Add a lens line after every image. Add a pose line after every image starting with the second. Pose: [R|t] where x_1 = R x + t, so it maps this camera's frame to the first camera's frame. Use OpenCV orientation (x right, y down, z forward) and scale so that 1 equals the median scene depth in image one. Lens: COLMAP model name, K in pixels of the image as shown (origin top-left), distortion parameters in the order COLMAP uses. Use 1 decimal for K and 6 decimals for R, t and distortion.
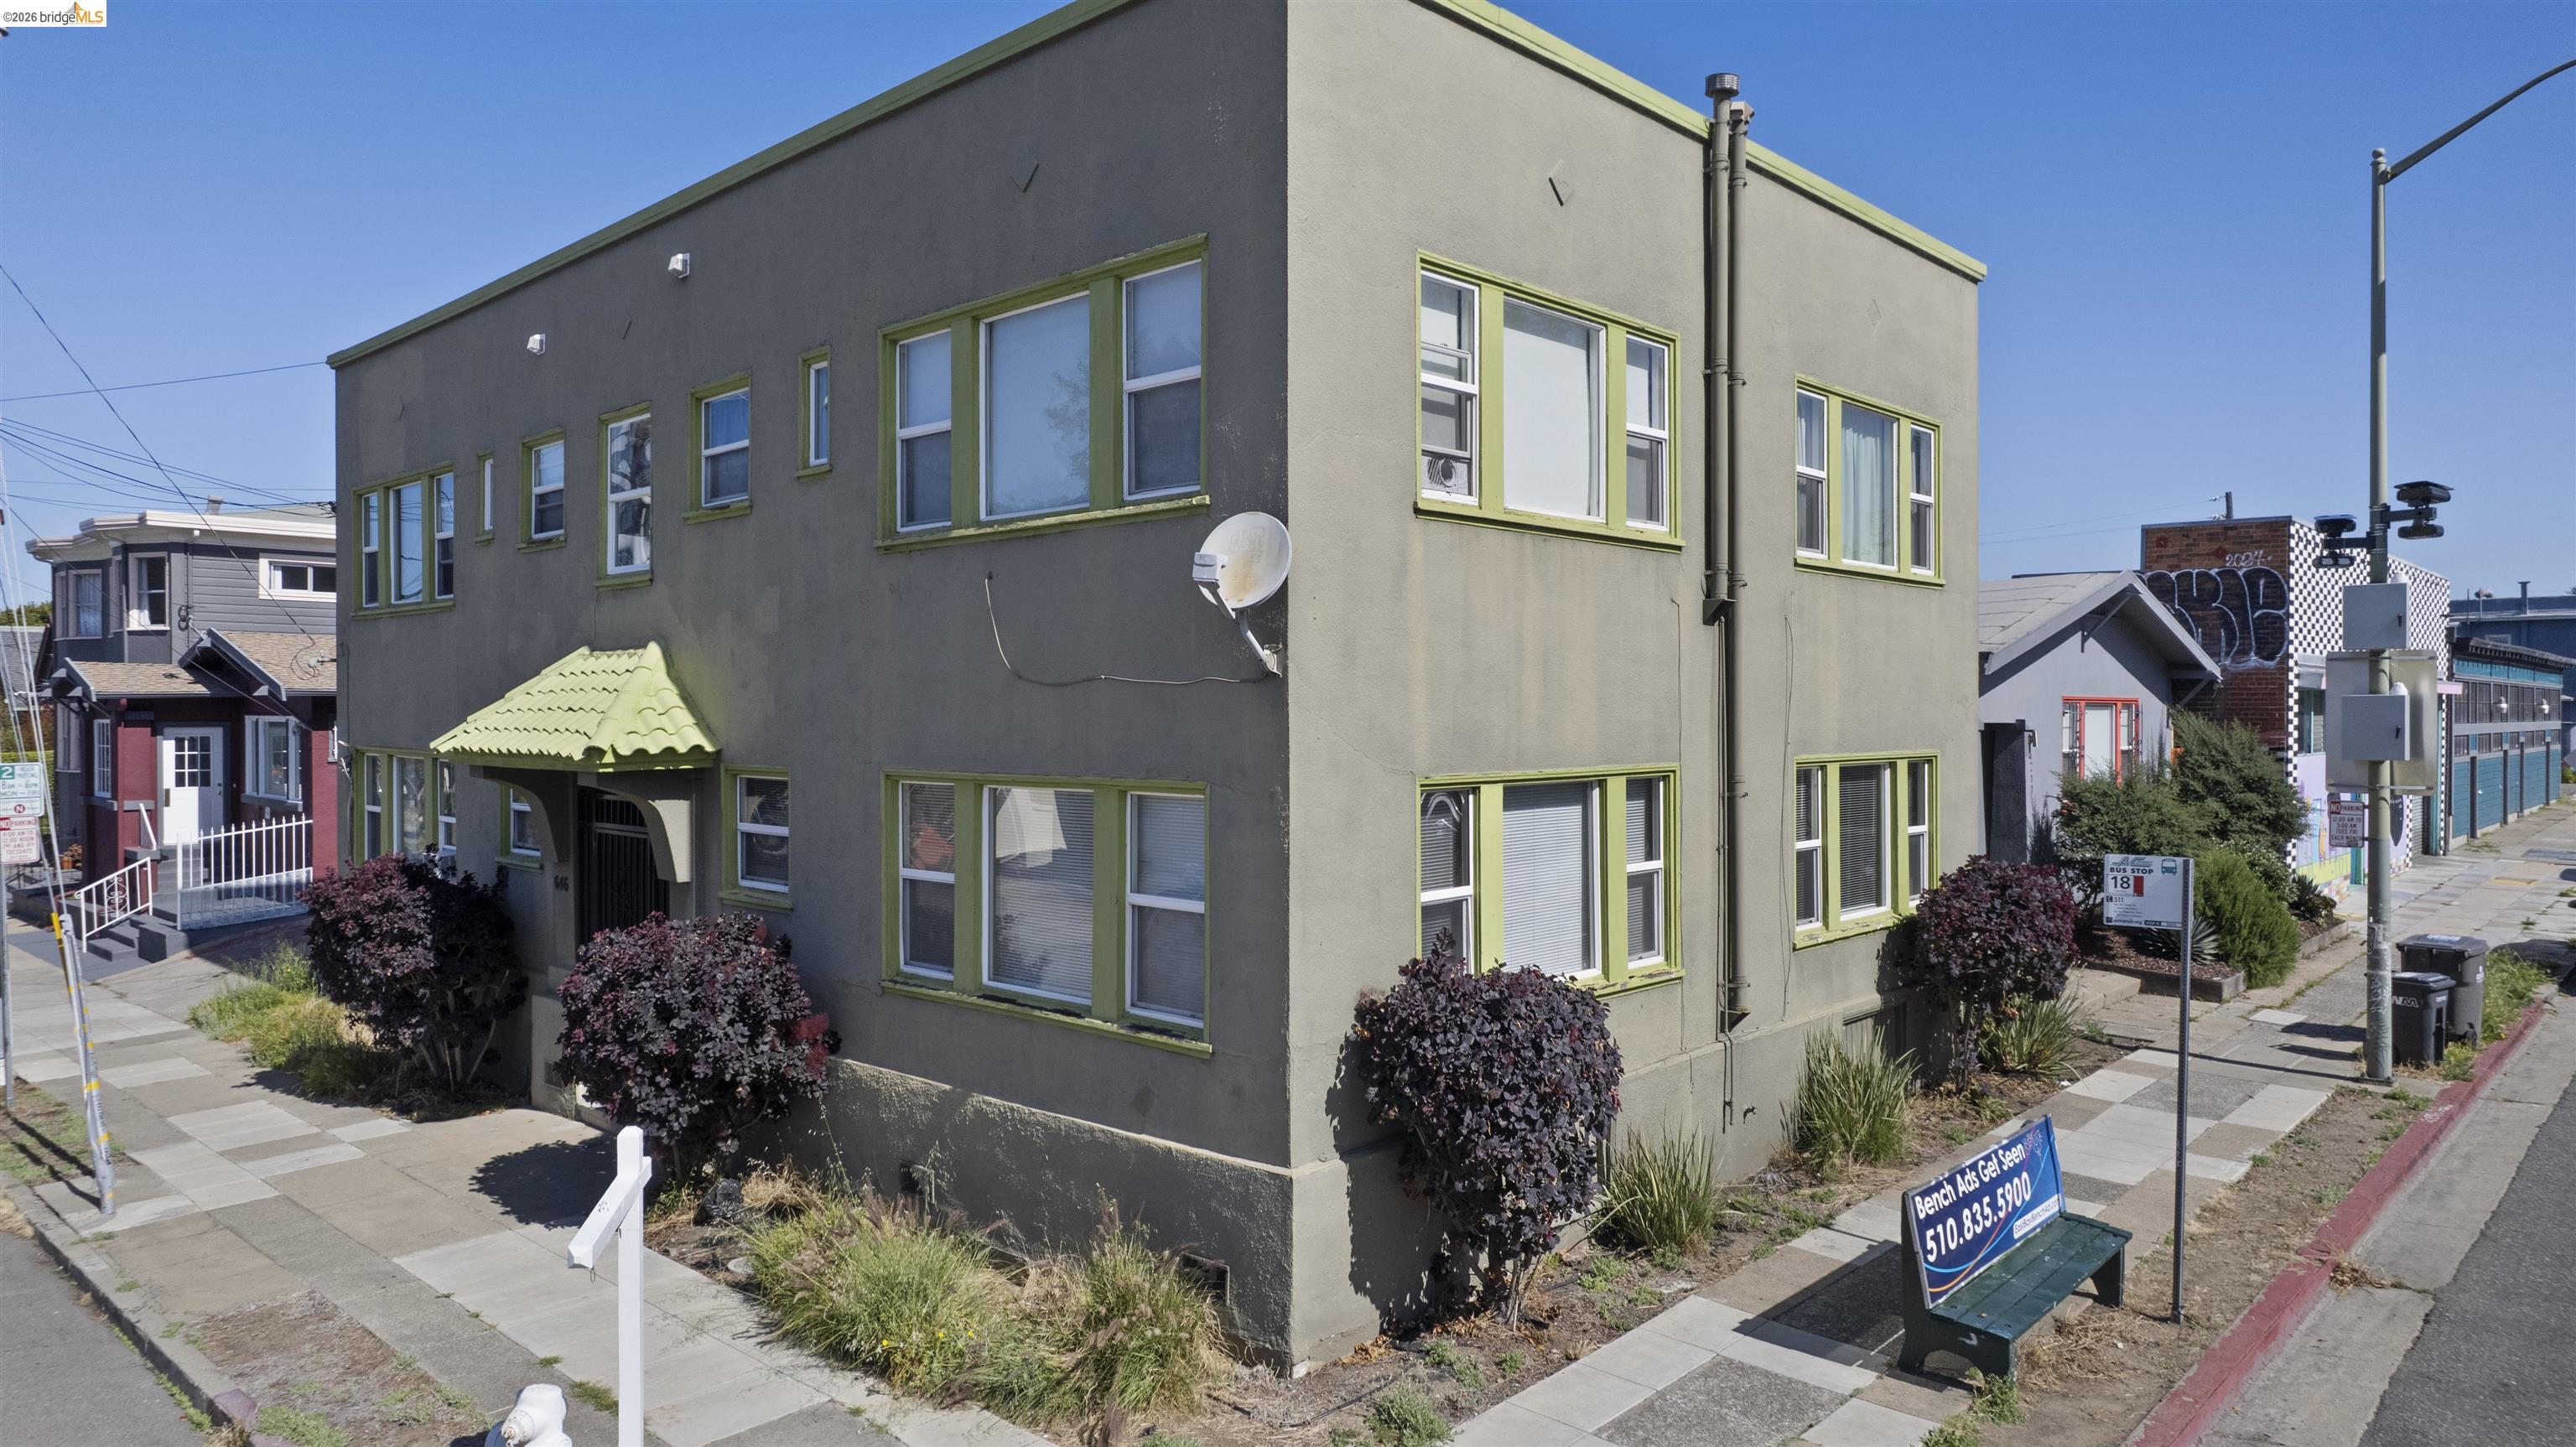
lens RADIAL K [[1658.0, 0, 1293.4], [0, 1658.0, 704.4], [0, 0, 1]] dist [-0.084955, 0.069890]
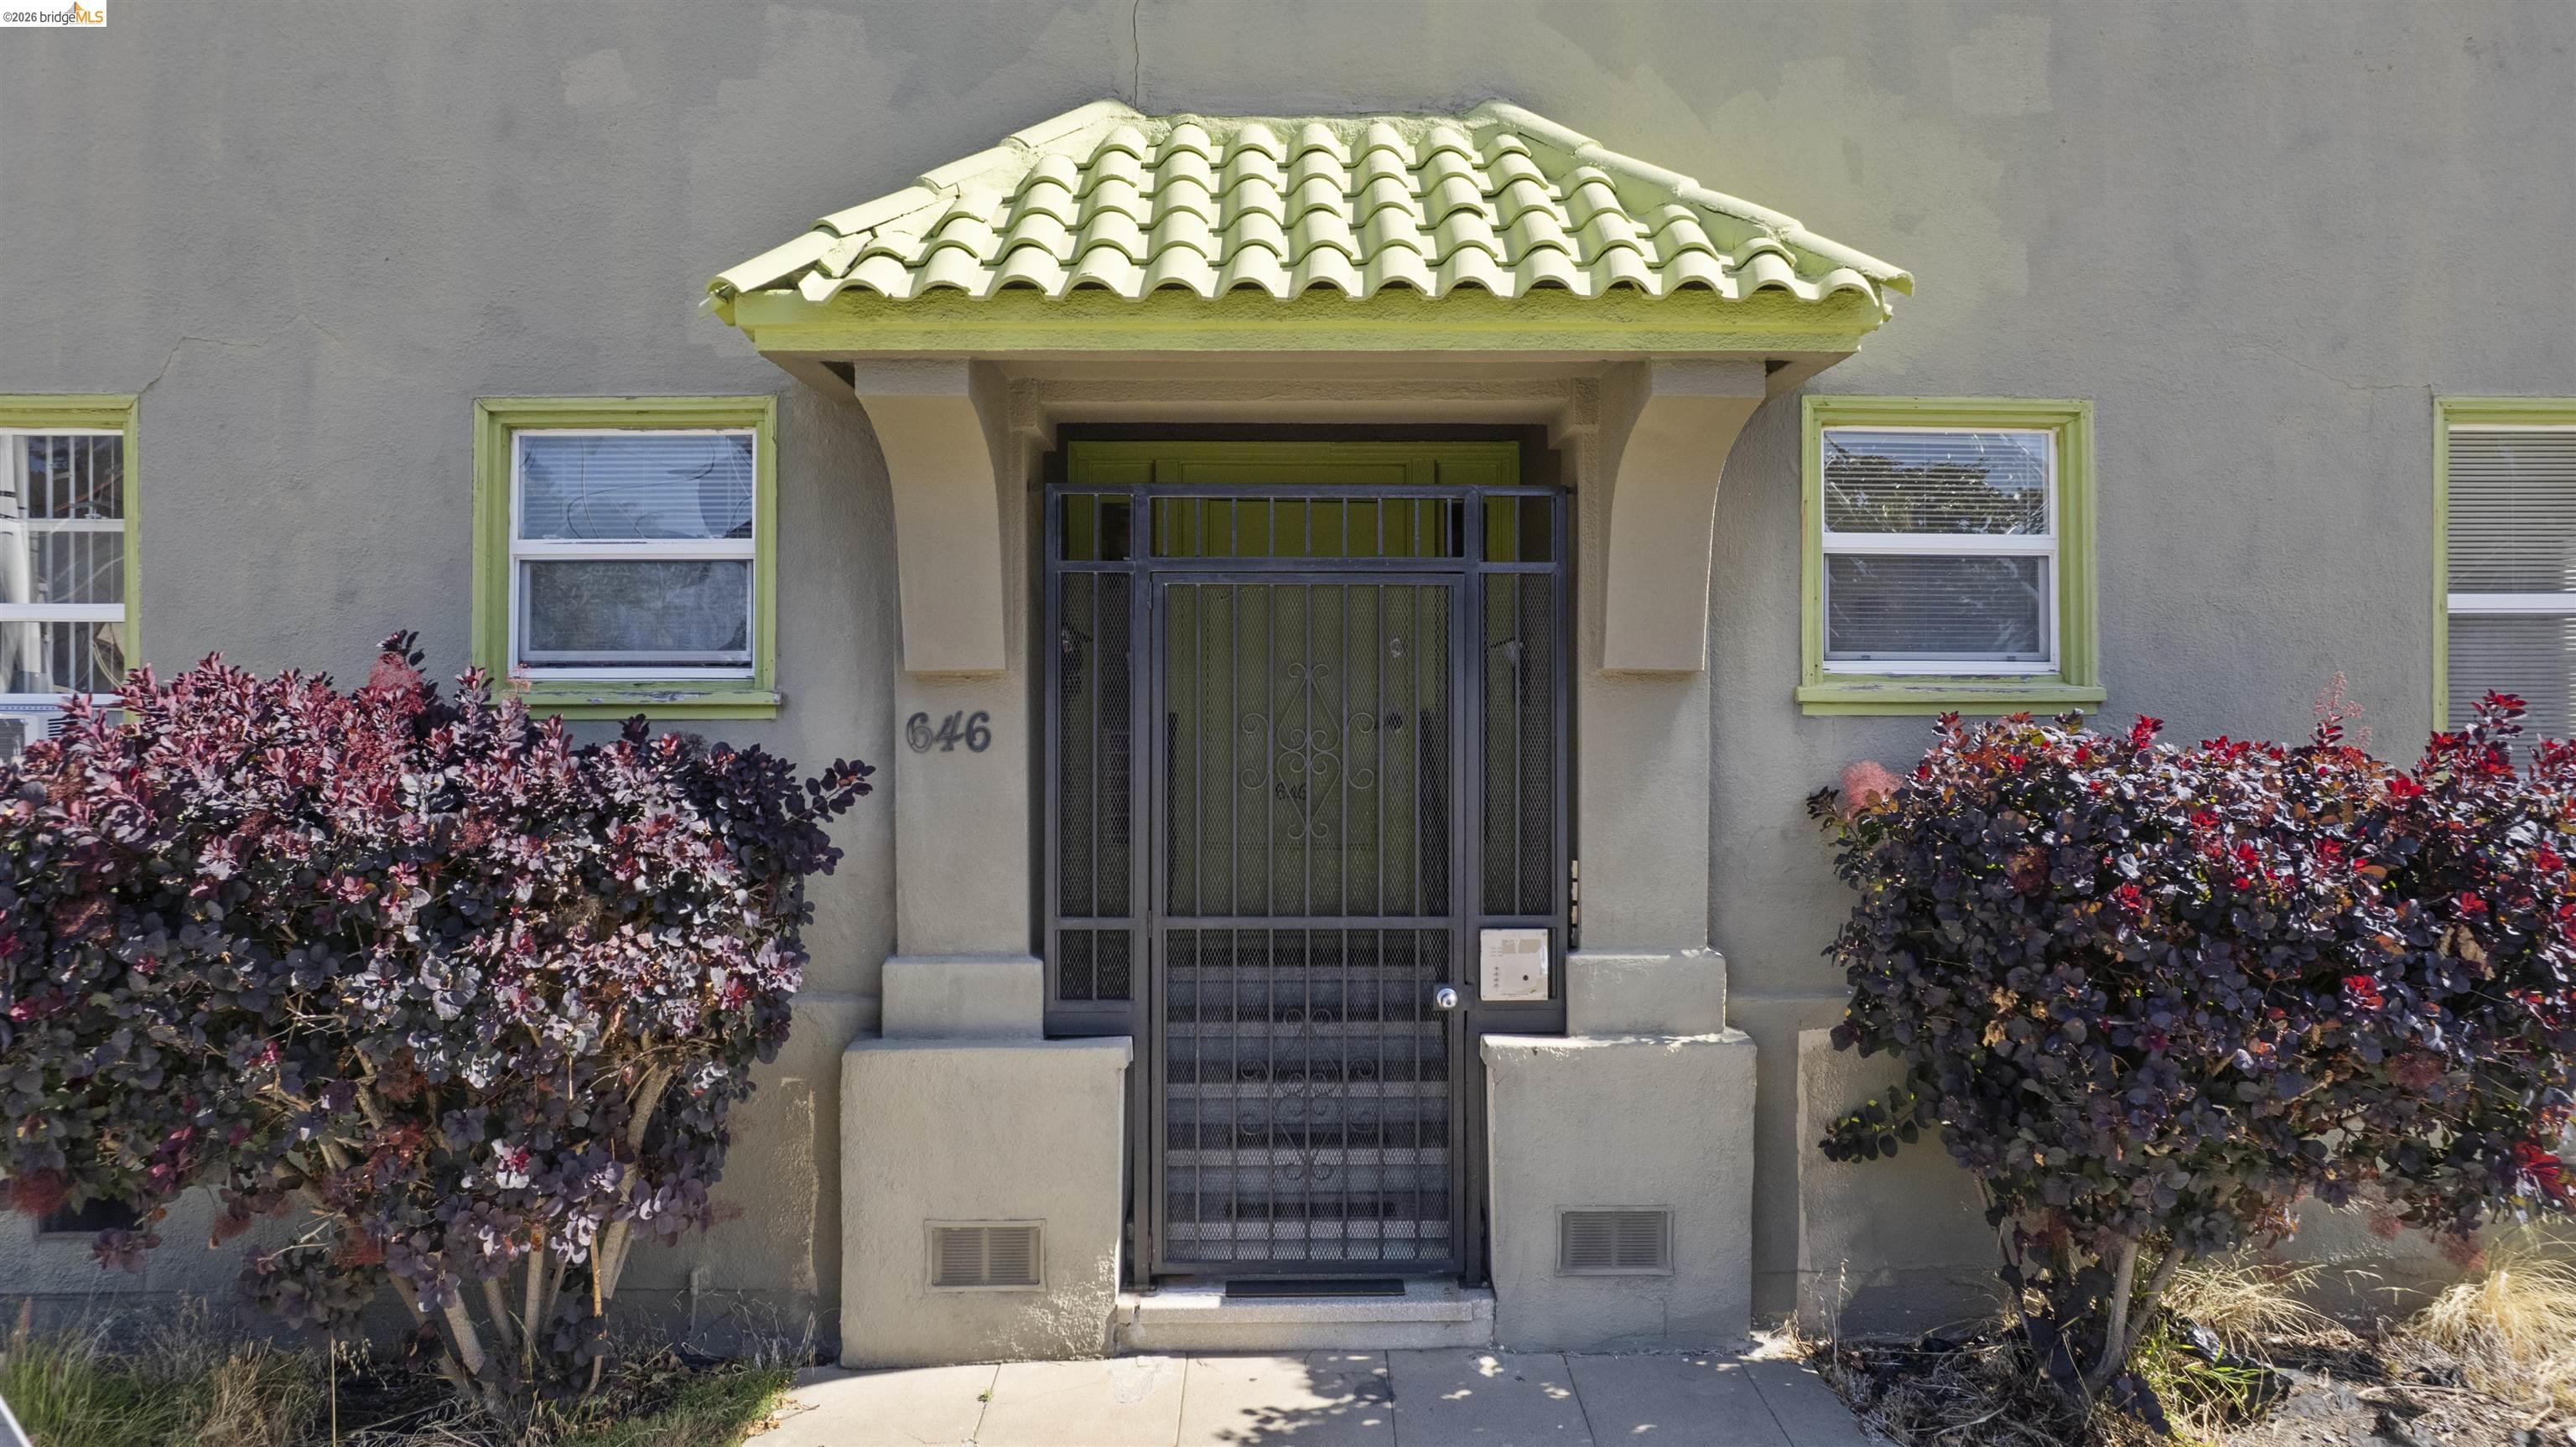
lens RADIAL K [[1658.0, 0, 1293.4], [0, 1658.0, 704.4], [0, 0, 1]] dist [-0.084955, 0.069890]
pose [[0.717492, 0.001227, 0.696566, -0.863929], [-0.002219, 0.999997, 0.000523, 0.135918], [-0.696563, -0.001921, 0.717493, 0.899804]]
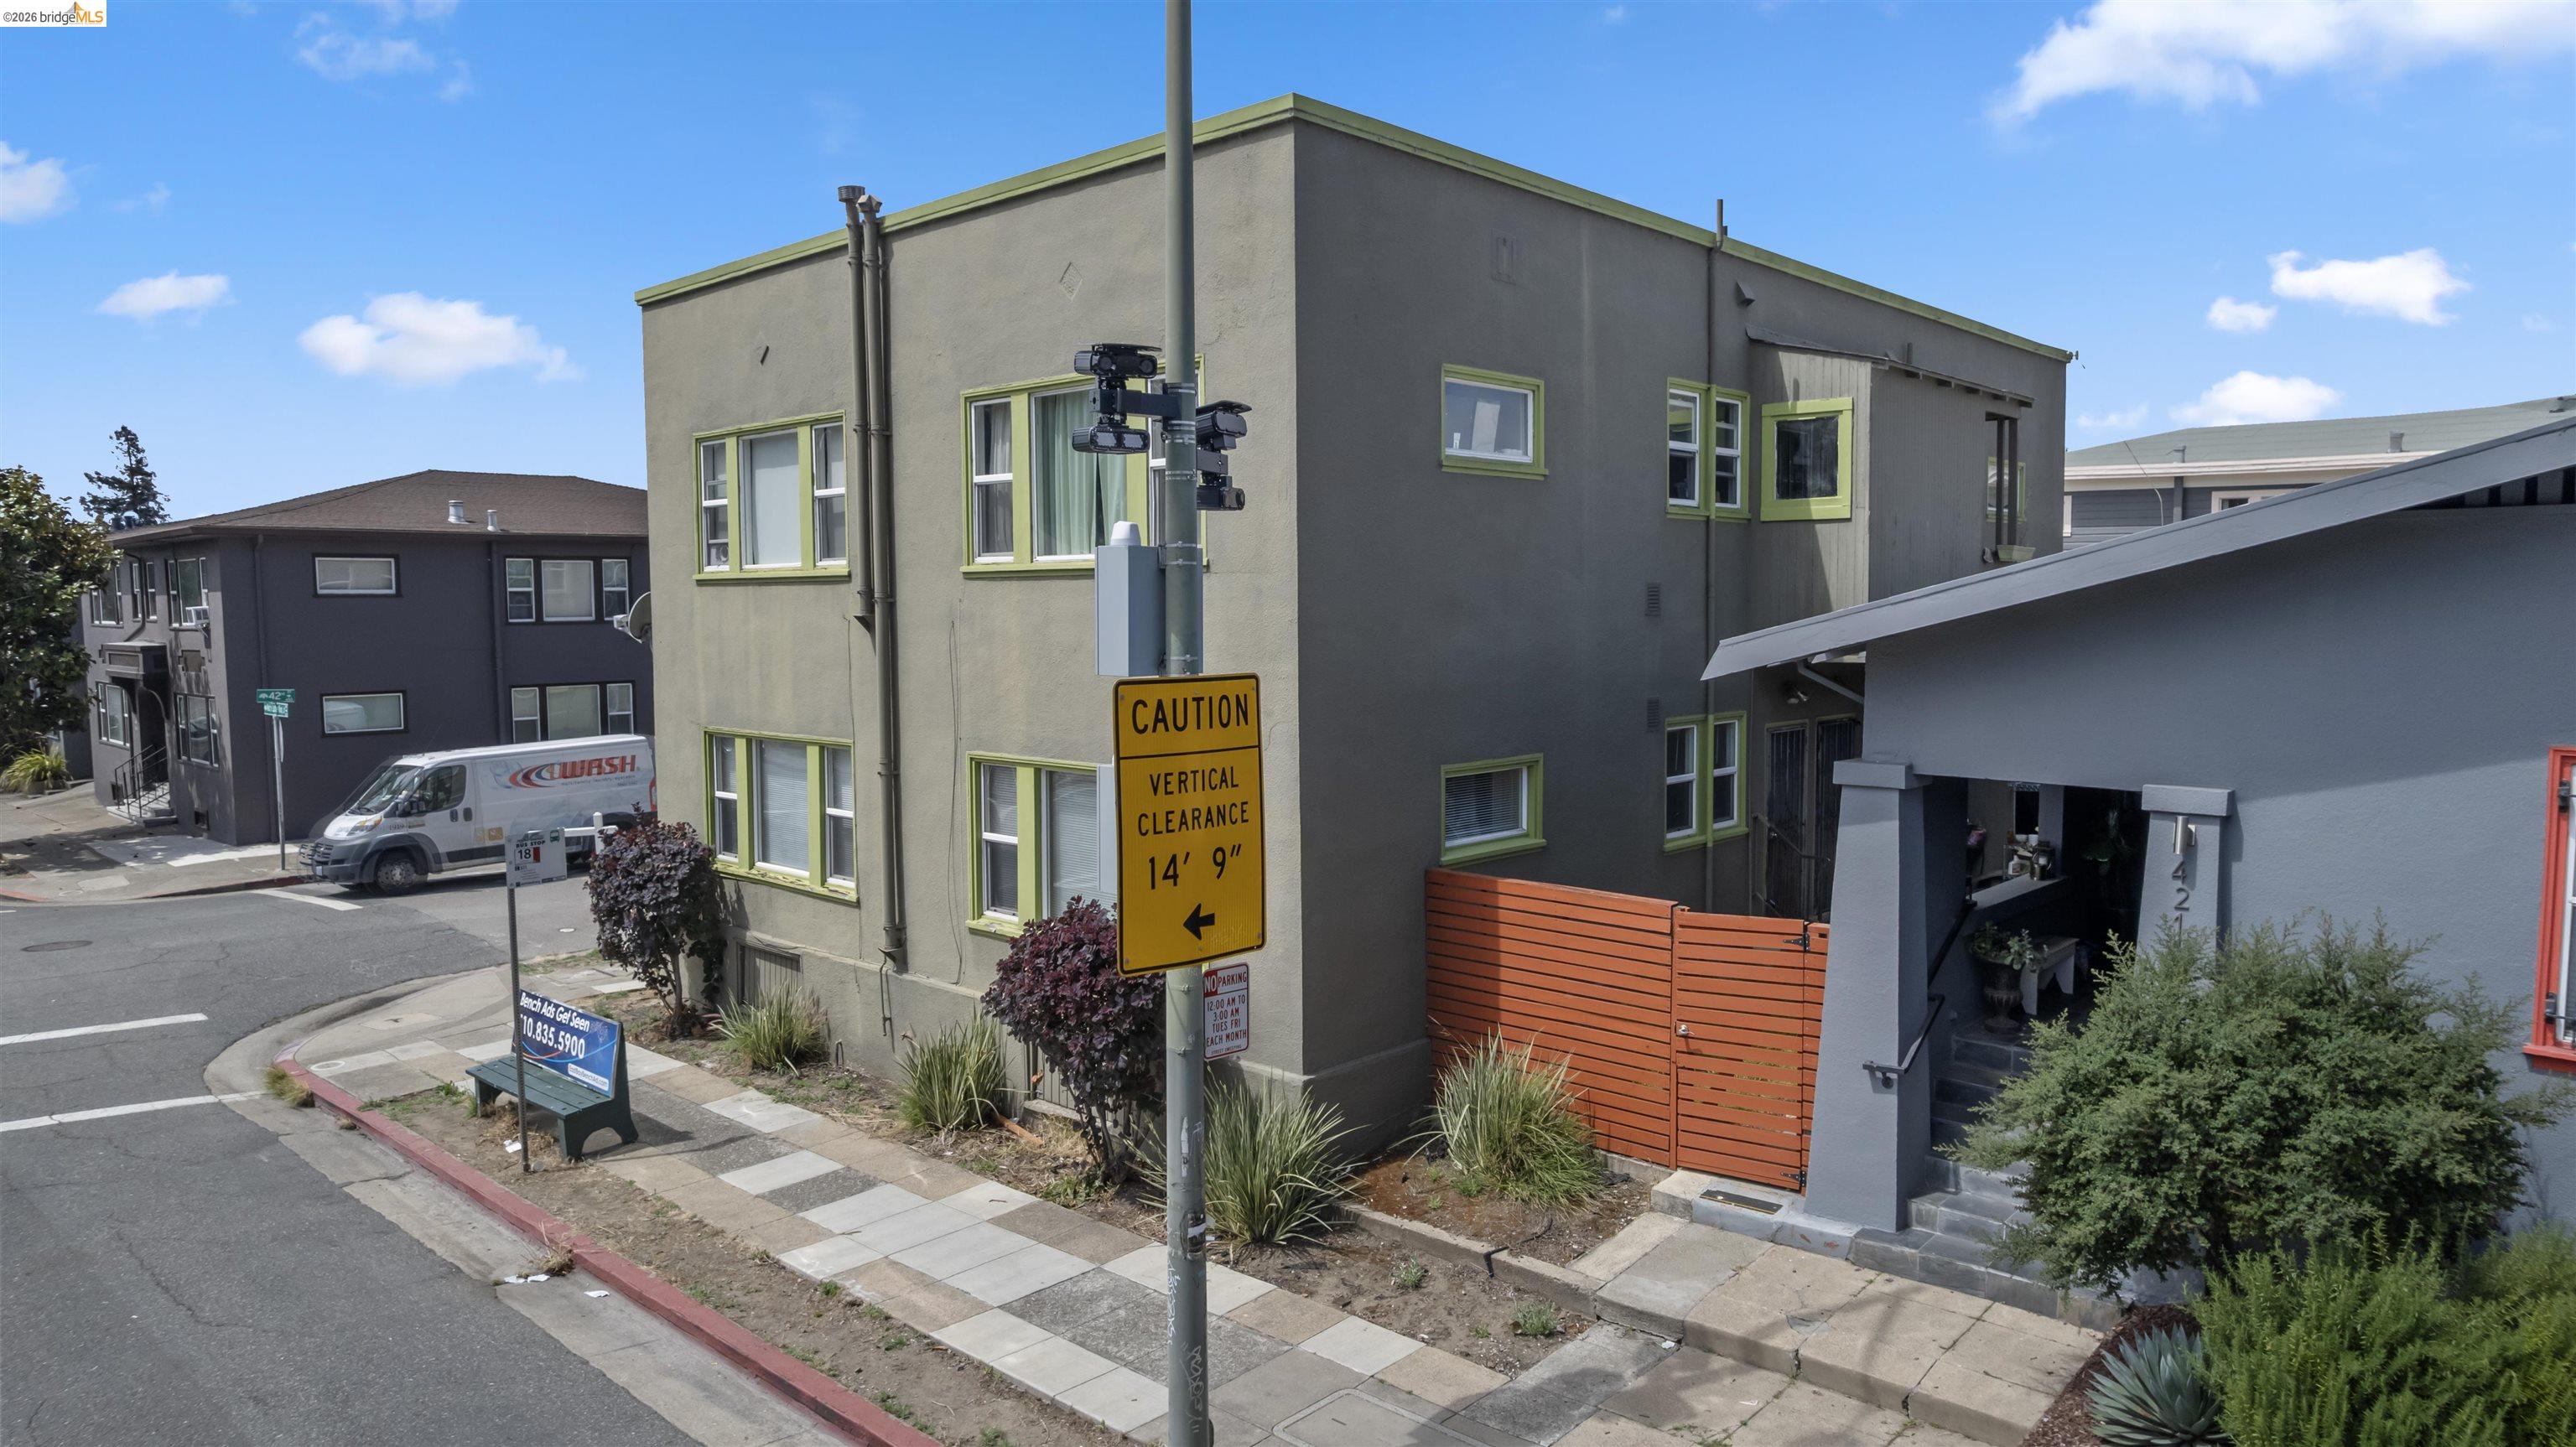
lens RADIAL K [[1658.0, 0, 1293.4], [0, 1658.0, 704.4], [0, 0, 1]] dist [-0.084955, 0.069890]
pose [[0.000906, 0.060693, -0.998156, 1.603025], [0.005019, 0.998144, 0.060697, -0.073844], [0.999987, -0.005065, 0.000599, 1.404712]]
